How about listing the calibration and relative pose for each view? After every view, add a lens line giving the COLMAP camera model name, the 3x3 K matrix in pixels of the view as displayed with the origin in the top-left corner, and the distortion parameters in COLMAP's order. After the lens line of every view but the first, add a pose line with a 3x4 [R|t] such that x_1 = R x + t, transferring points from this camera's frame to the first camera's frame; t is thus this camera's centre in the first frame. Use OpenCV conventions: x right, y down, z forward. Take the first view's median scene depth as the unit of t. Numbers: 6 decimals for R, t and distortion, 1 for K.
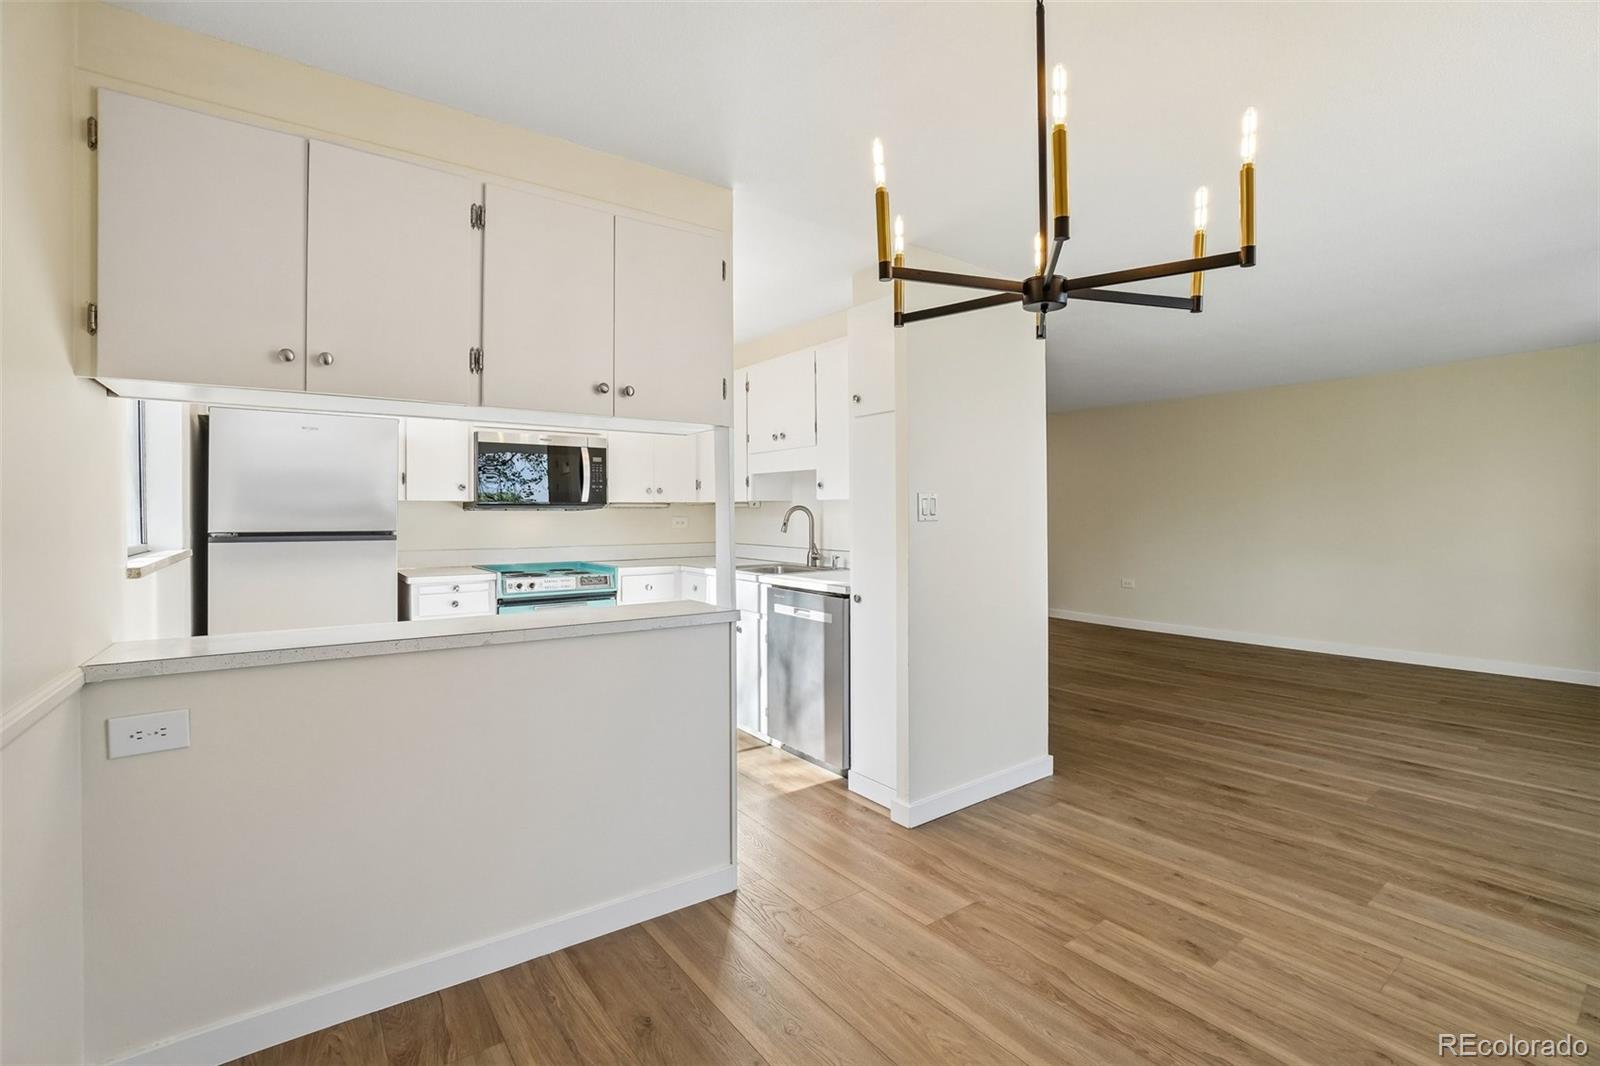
lens RADIAL K [[712.2, 0, 804.9], [0, 712.2, 499.2], [0, 0, 1]] dist [-0.032973, 0.000561]
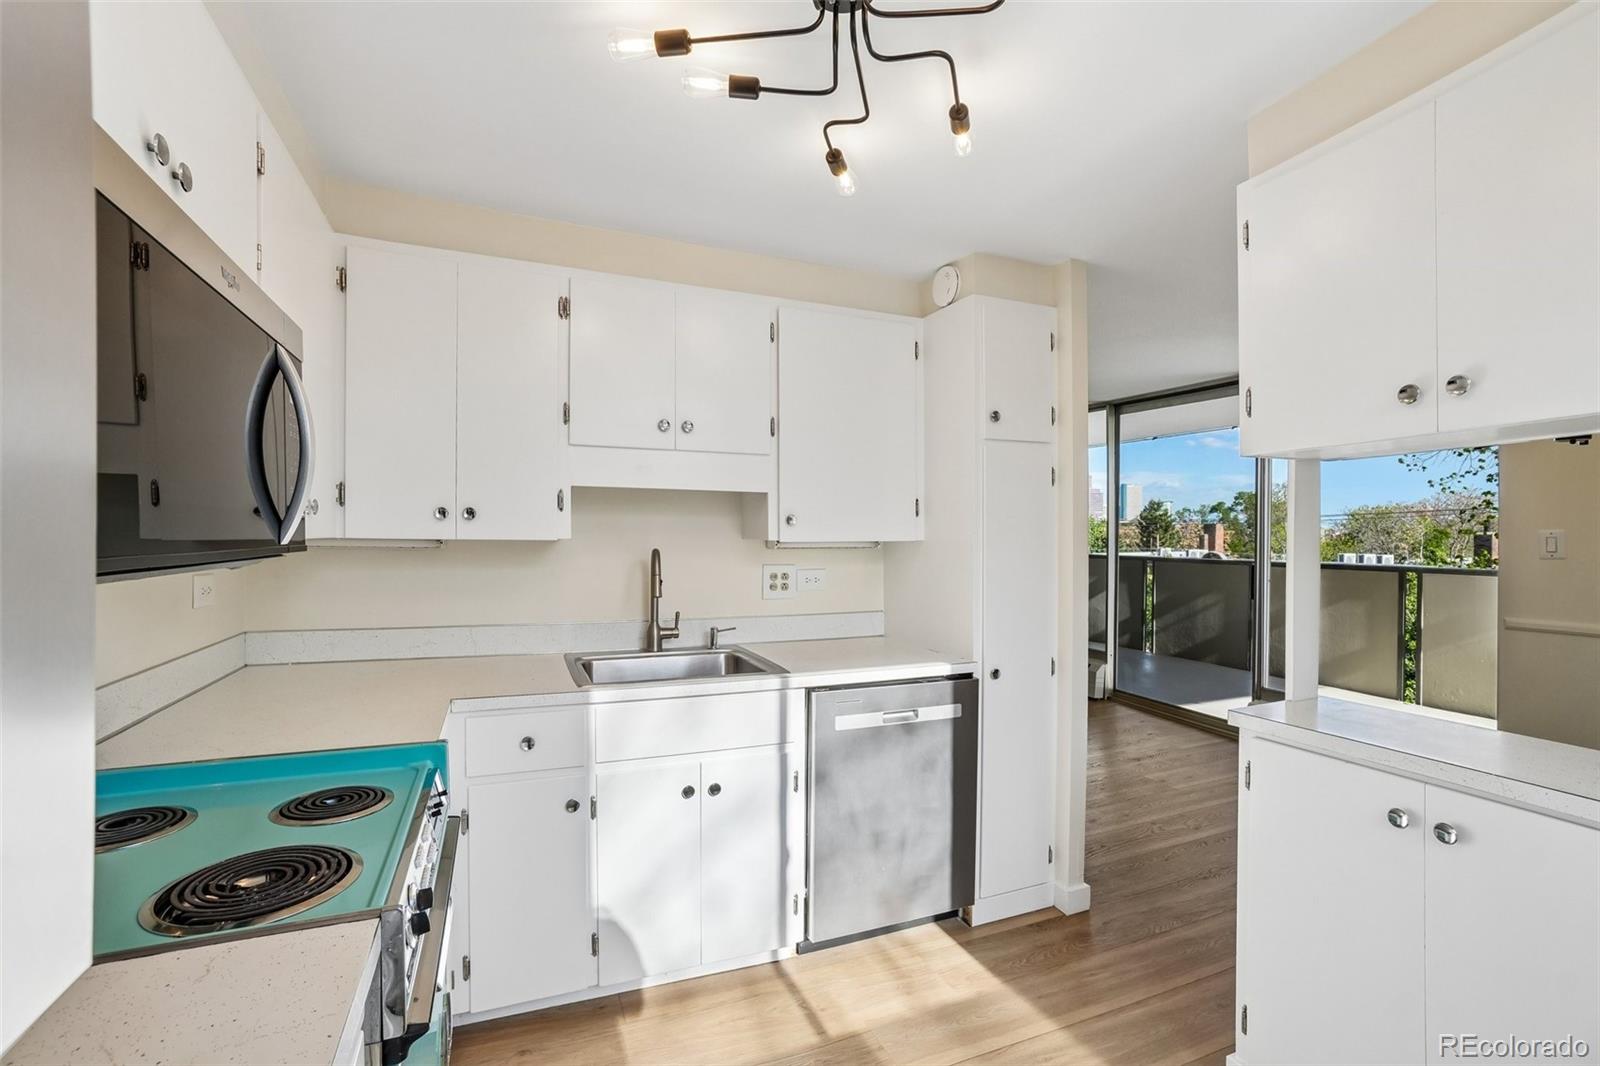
lens RADIAL K [[705.5, 0, 800.0], [0, 705.5, 533.0], [0, 0, 1]] dist [-0.032263, 0.000164]
pose [[0.248071, 0.006519, 0.968720, -0.588807], [-0.024531, 0.999699, -0.000446, -0.007205], [-0.968431, -0.023653, 0.248156, 0.829004]]
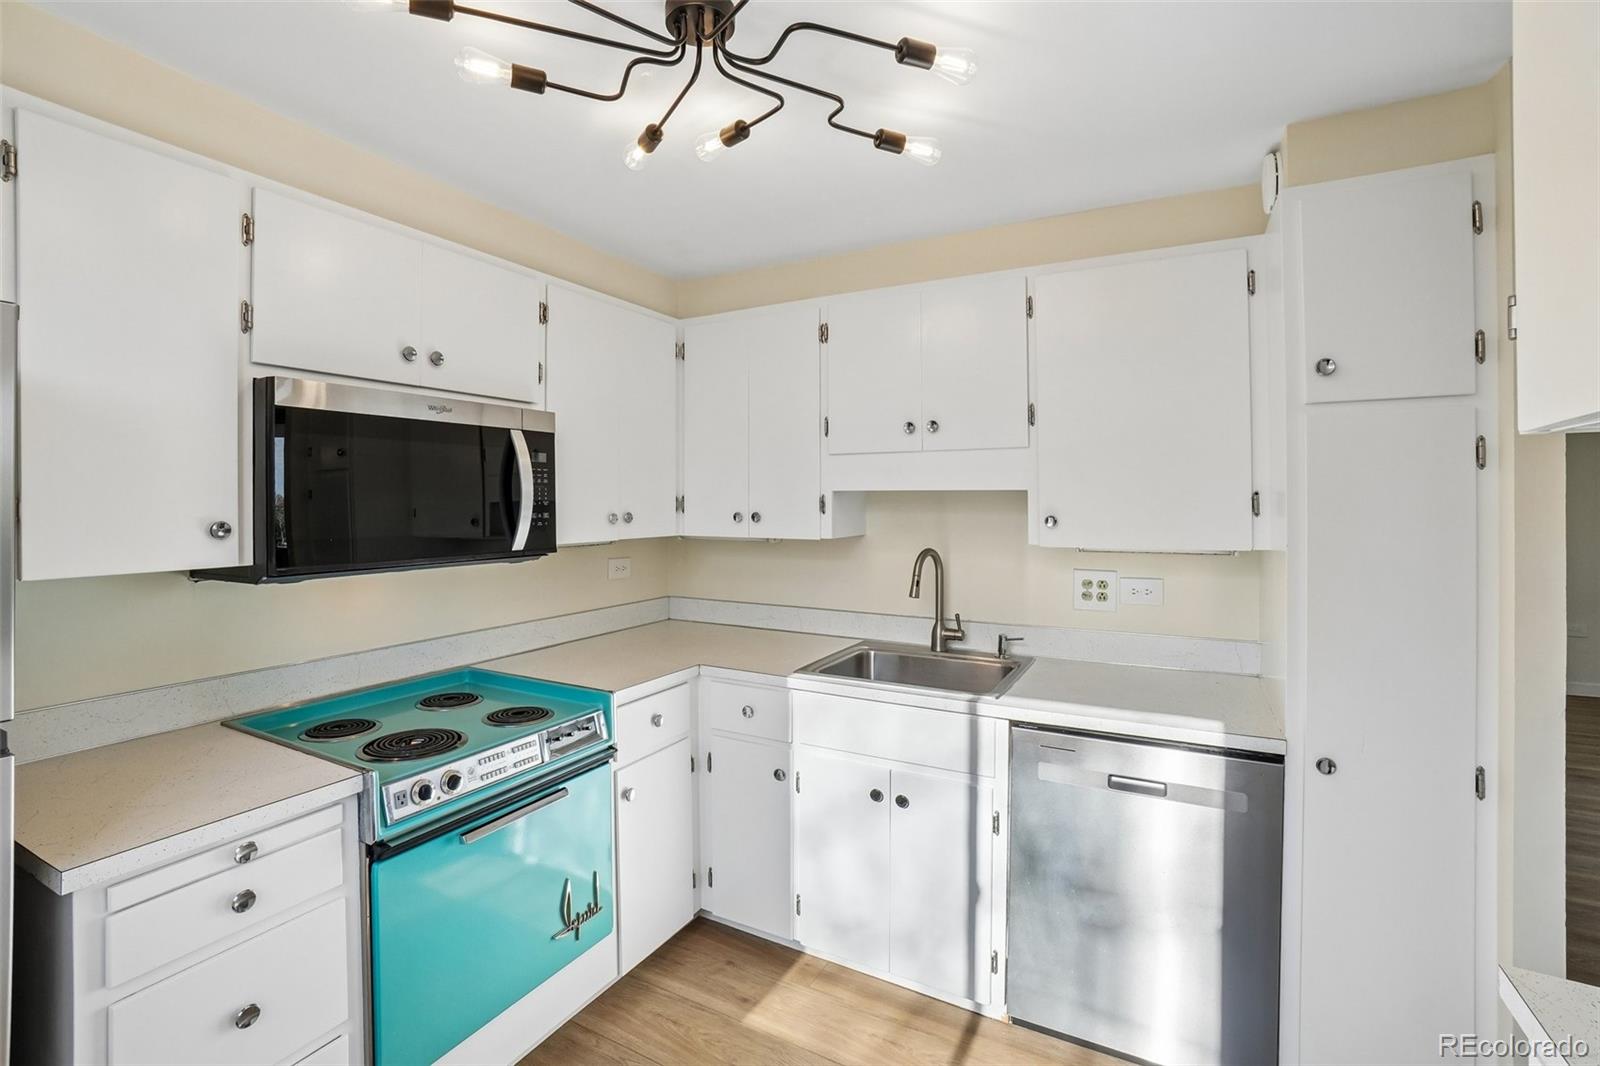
lens RADIAL K [[712.2, 0, 804.9], [0, 712.2, 499.2], [0, 0, 1]] dist [-0.032973, 0.000561]
pose [[0.908239, 0.003687, 0.418436, -0.377086], [-0.009144, 0.999897, 0.011039, -0.040215], [-0.418352, -0.013852, 0.908179, 0.579703]]
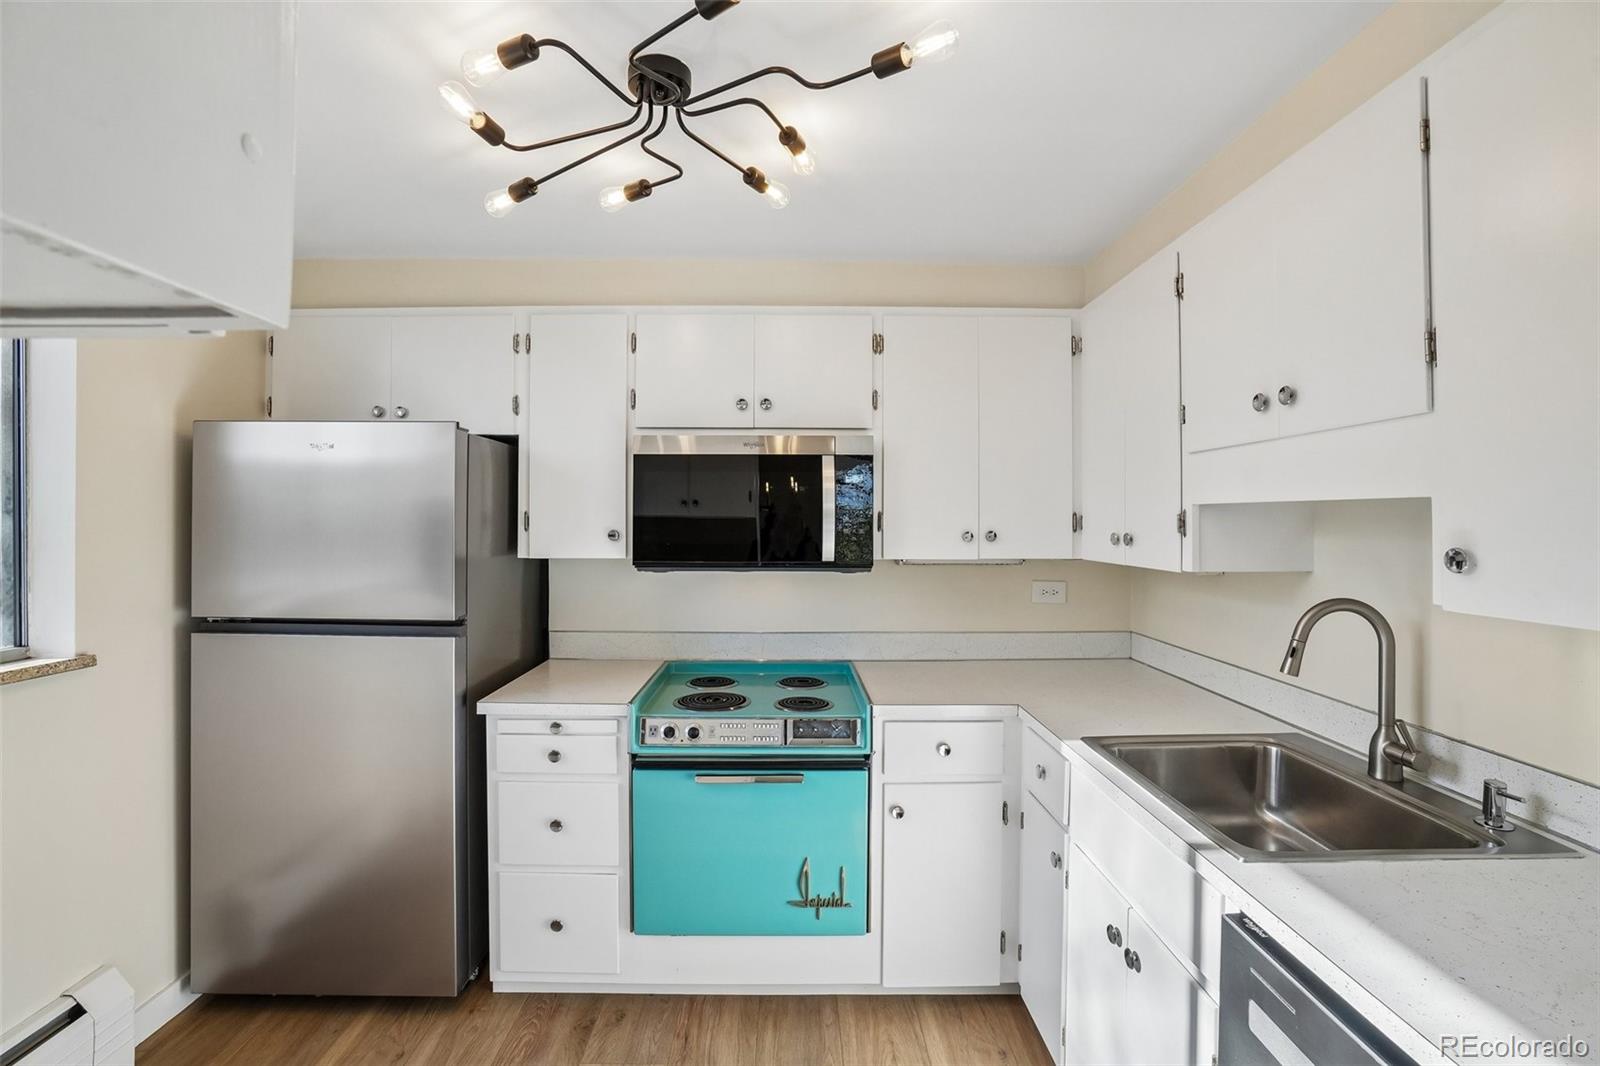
lens RADIAL K [[713.8, 0, 804.6], [0, 713.8, 515.7], [0, 0, 1]] dist [-0.036792, 0.000354]
pose [[0.813884, 0.002808, -0.581021, -0.026646], [0.003541, 0.999946, 0.009792, -0.038934], [0.581017, -0.010027, 0.813830, 0.642818]]
